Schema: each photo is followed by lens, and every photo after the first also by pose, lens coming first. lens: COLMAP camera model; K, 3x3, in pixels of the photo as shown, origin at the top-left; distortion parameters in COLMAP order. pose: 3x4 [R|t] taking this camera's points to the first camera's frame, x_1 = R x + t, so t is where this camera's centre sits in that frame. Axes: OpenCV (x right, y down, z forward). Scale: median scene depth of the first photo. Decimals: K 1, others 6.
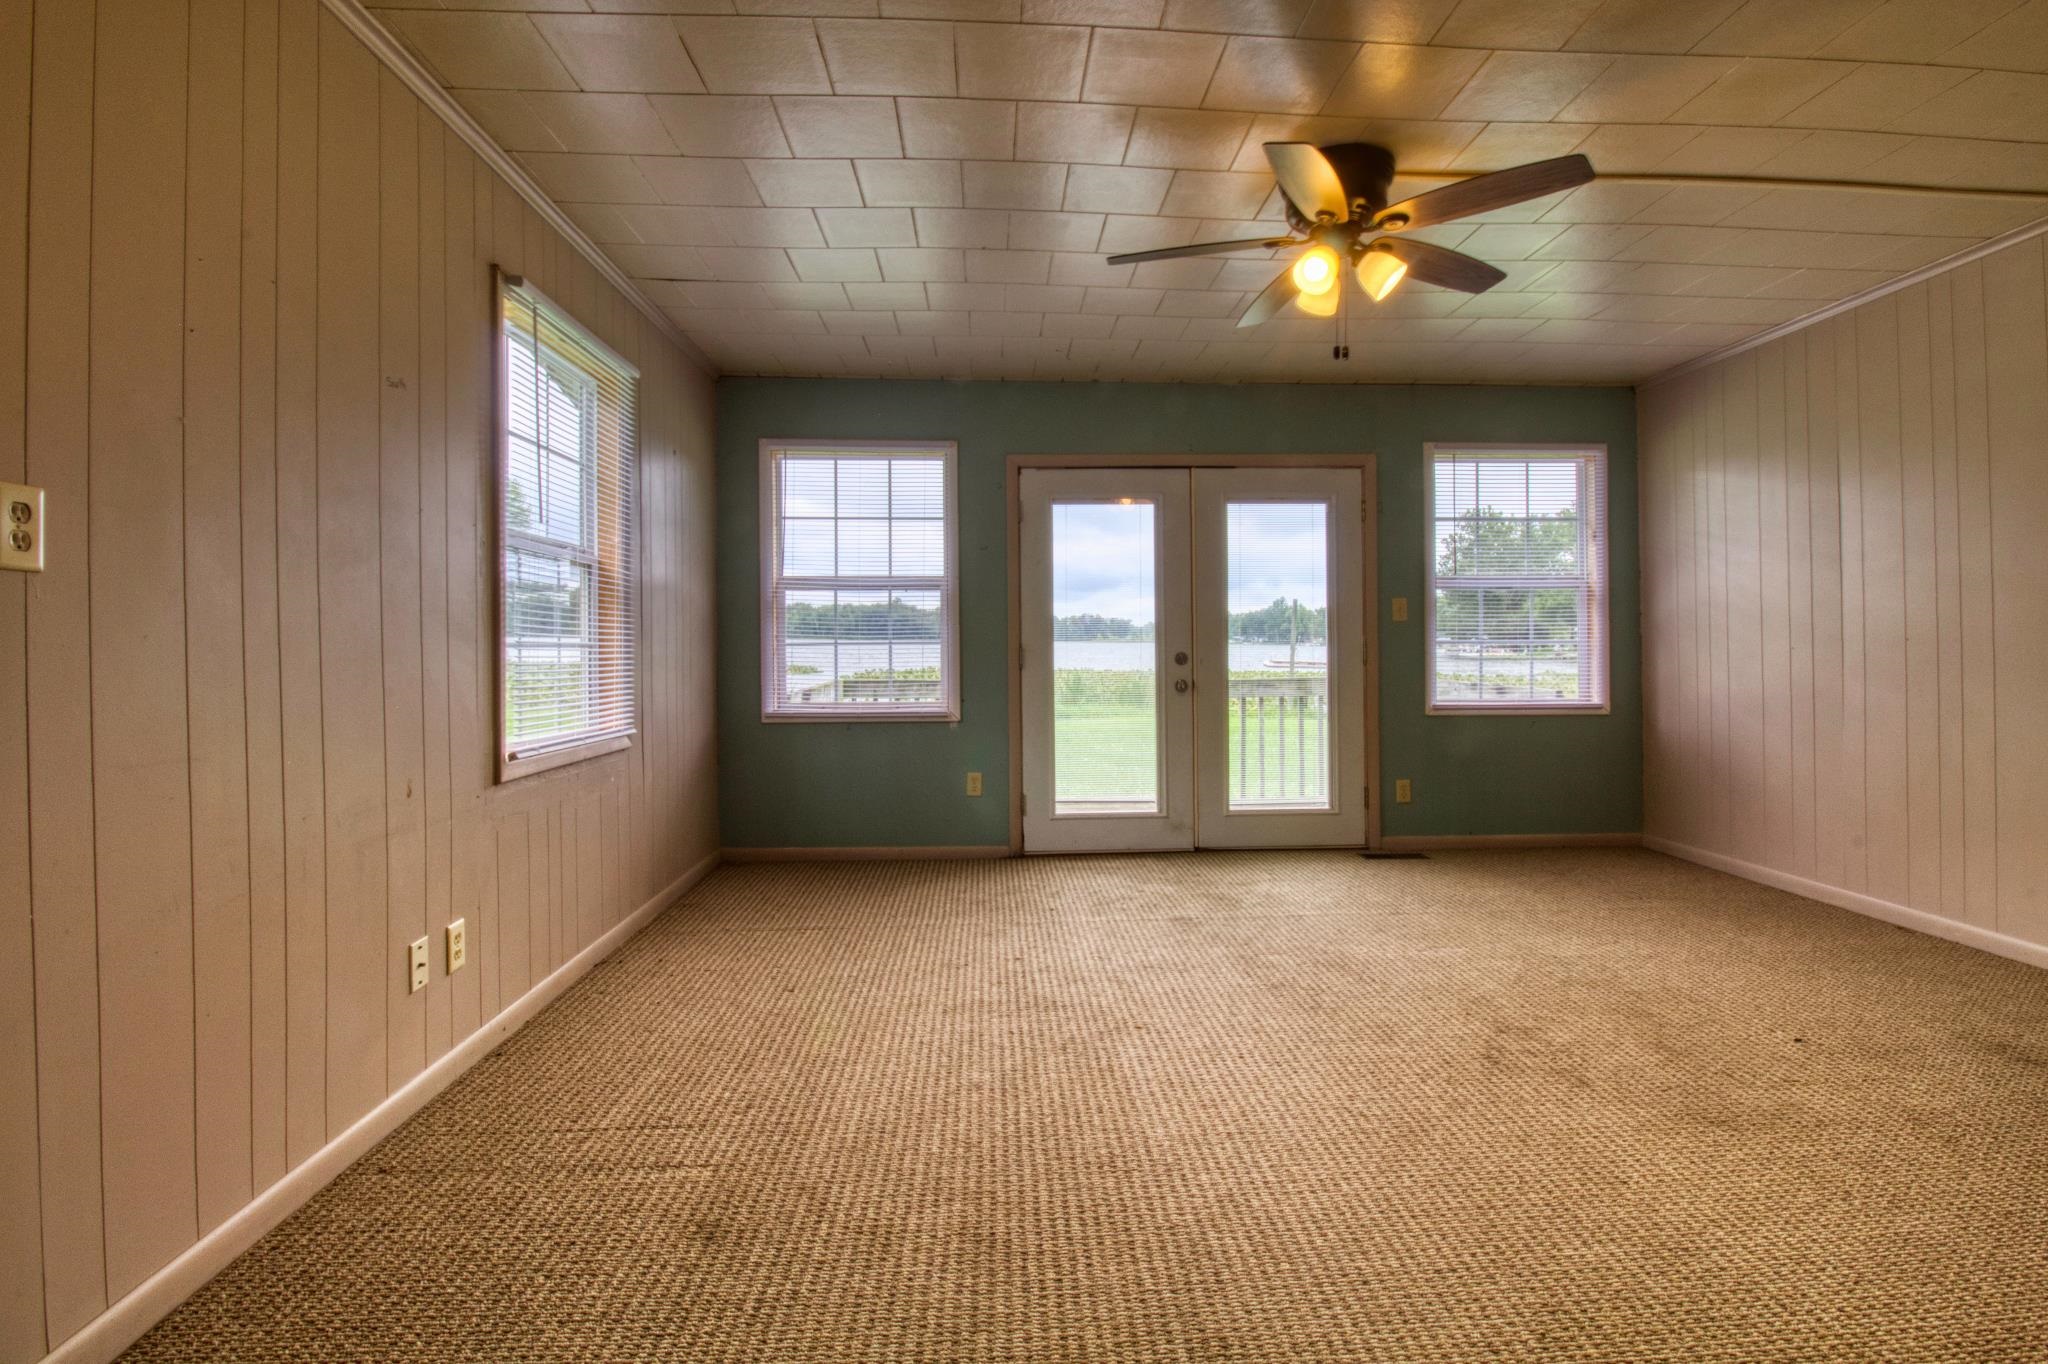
lens RADIAL K [[962.9, 0, 1054.9], [0, 962.9, 640.7], [0, 0, 1]] dist [0.008599, -0.011064]
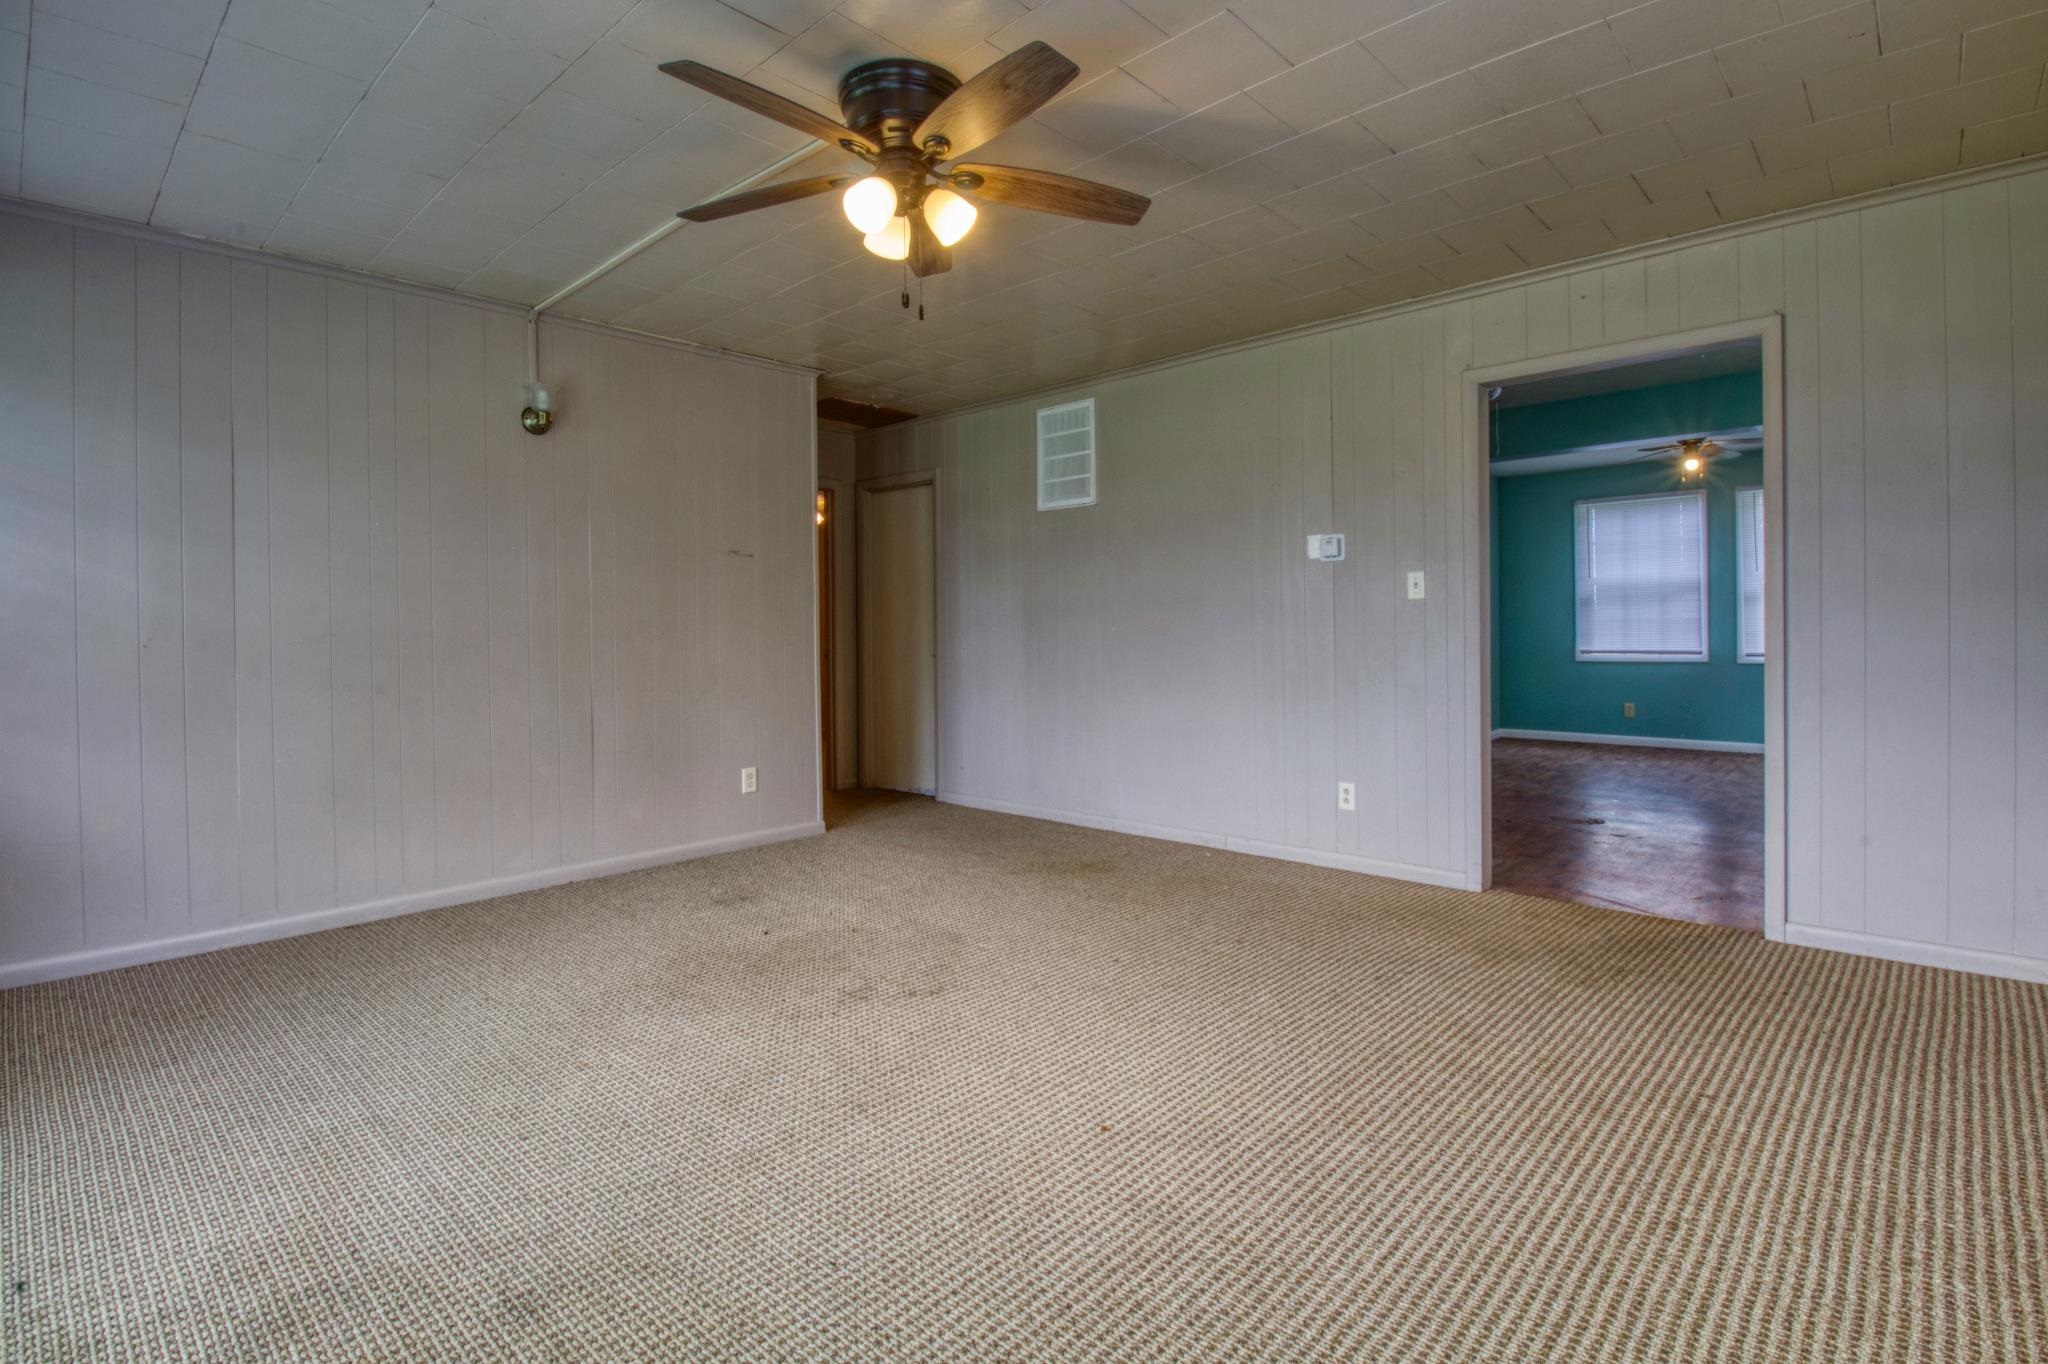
lens RADIAL K [[977.1, 0, 1032.3], [0, 977.1, 627.3], [0, 0, 1]] dist [-0.000159, -0.012993]
pose [[-0.680062, 0.013577, 0.733029, -0.246170], [0.008433, 0.999907, -0.010696, 0.005817], [-0.733106, -0.001092, -0.680113, 0.862452]]
